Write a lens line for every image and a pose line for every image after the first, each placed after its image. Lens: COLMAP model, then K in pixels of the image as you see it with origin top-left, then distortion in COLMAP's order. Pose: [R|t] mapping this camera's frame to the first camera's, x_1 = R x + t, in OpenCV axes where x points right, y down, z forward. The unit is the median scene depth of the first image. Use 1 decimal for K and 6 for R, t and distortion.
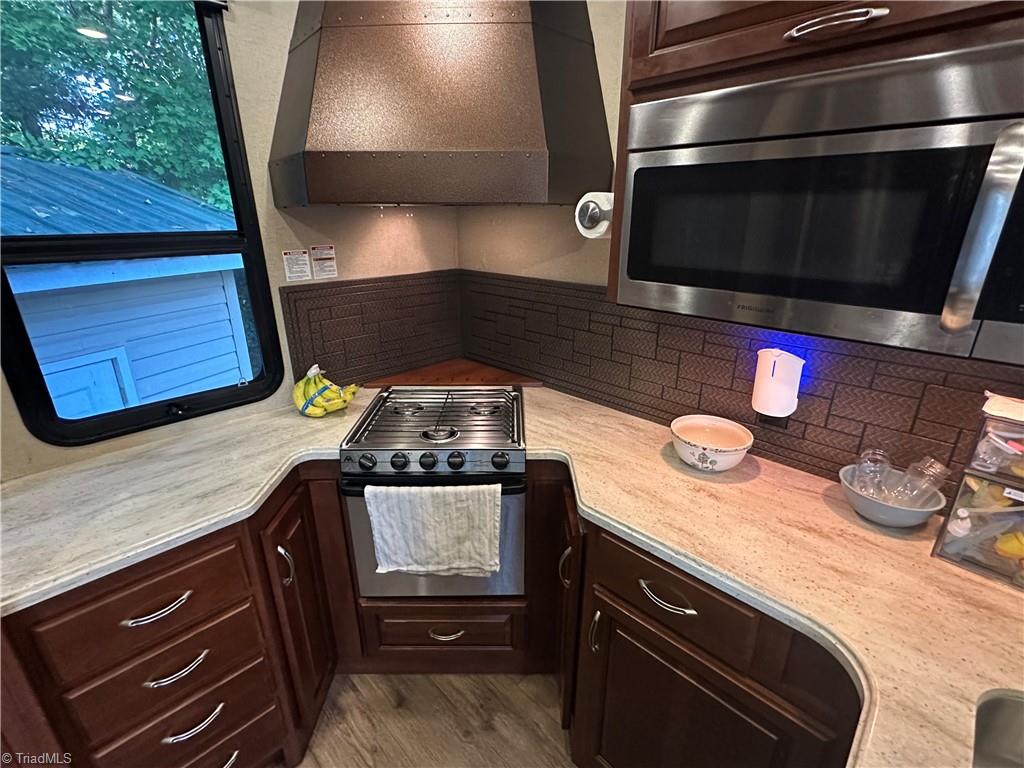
lens RADIAL K [[470.3, 0, 512.0], [0, 470.3, 384.0], [0, 0, 1]] dist [-0.007011, -0.000012]
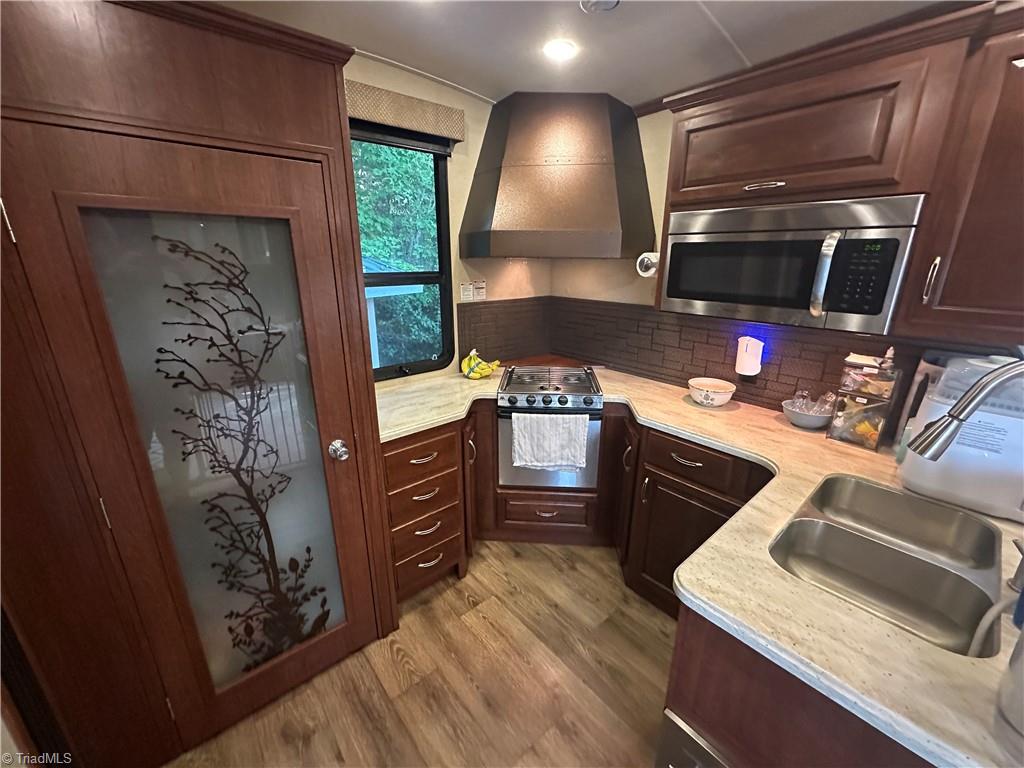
lens RADIAL K [[410.8, 0, 513.3], [0, 410.8, 382.7], [0, 0, 1]] dist [-0.001428, 0.000068]
pose [[0.997171, 0.025650, -0.070655, -0.195178], [-0.029180, 0.998353, -0.049397, 0.175277], [0.069271, 0.051319, 0.996277, -0.546662]]
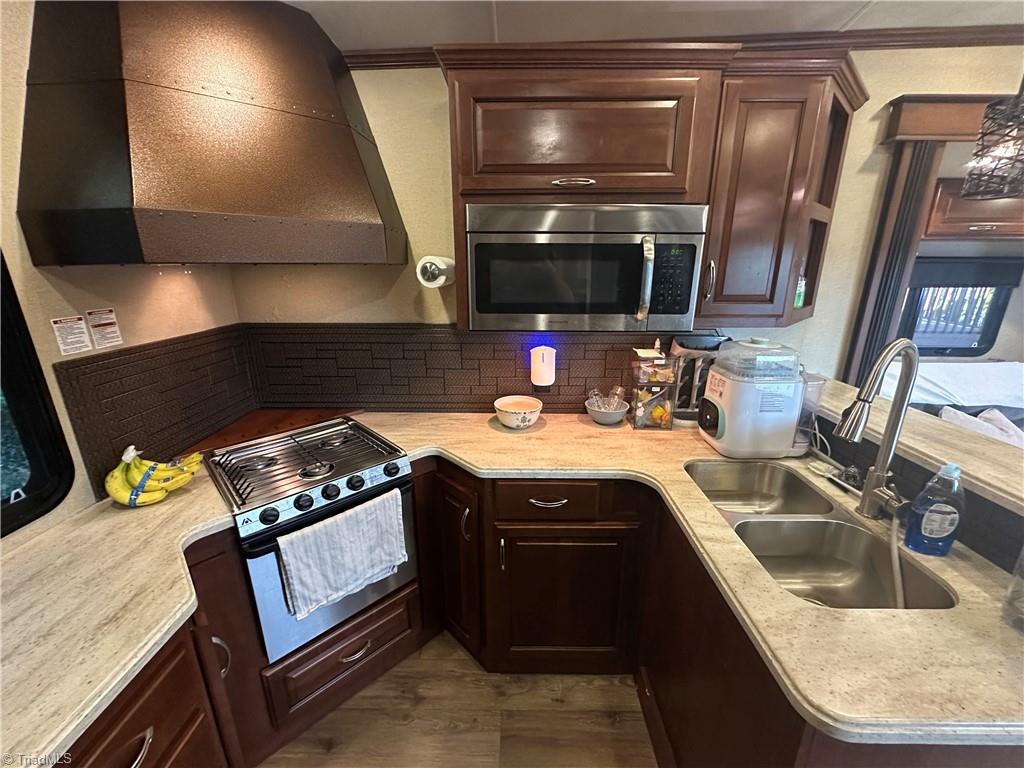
lens RADIAL K [[410.8, 0, 513.3], [0, 410.8, 382.7], [0, 0, 1]] dist [-0.001428, 0.000068]
pose [[0.716486, -0.195326, 0.669698, -0.460267], [0.237691, 0.970911, 0.028883, -0.011146], [-0.655859, 0.138487, 0.742071, -0.027430]]
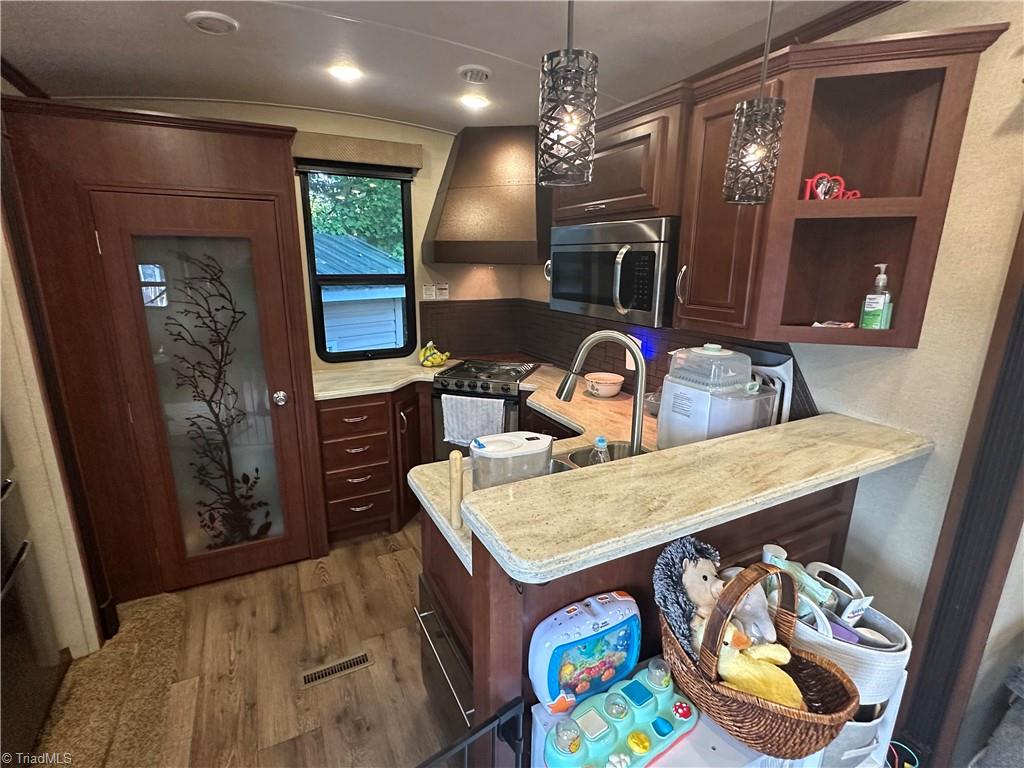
lens RADIAL K [[490.9, 0, 512.0], [0, 490.9, 384.0], [0, 0, 1]] dist [-0.000873, 0.000171]
pose [[0.951403, 0.084303, -0.296184, 0.608635], [-0.113865, 0.989940, -0.083991, 0.312890], [0.286124, 0.113634, 0.951431, -0.967341]]
